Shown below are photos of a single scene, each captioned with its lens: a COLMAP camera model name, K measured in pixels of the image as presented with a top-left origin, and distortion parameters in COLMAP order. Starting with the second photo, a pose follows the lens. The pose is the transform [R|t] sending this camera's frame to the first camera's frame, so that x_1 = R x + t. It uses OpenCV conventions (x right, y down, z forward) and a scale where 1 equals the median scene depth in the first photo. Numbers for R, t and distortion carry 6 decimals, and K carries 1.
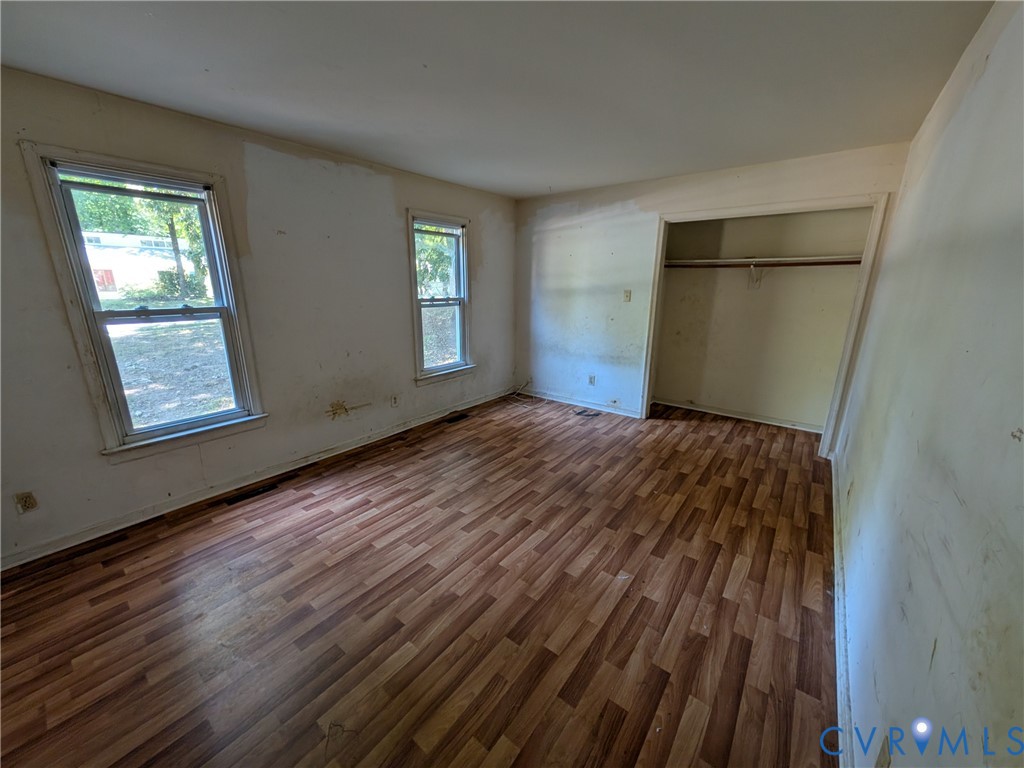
lens RADIAL K [[395.0, 0, 511.6], [0, 395.0, 388.1], [0, 0, 1]] dist [-0.000665, -0.000011]
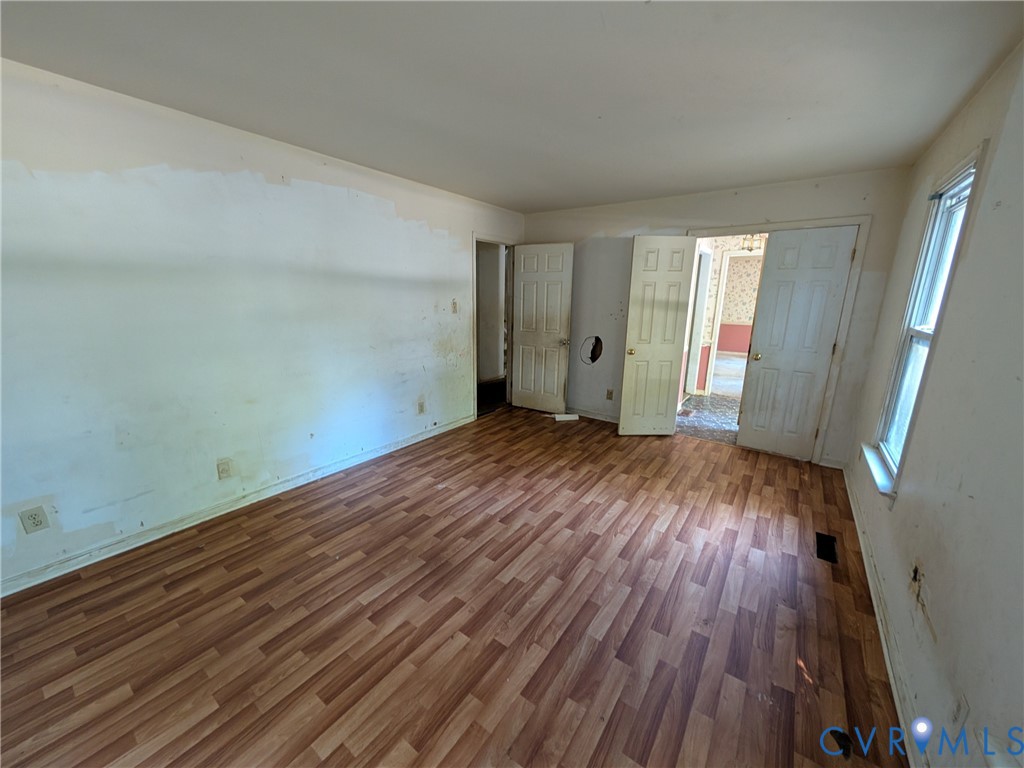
lens RADIAL K [[395.0, 0, 510.9], [0, 395.0, 384.2], [0, 0, 1]] dist [-0.000665, -0.000011]
pose [[-0.999260, -0.009069, -0.037371, 0.061564], [-0.025626, 0.881618, 0.471267, -0.469619], [0.028673, 0.471876, -0.881198, 1.735725]]
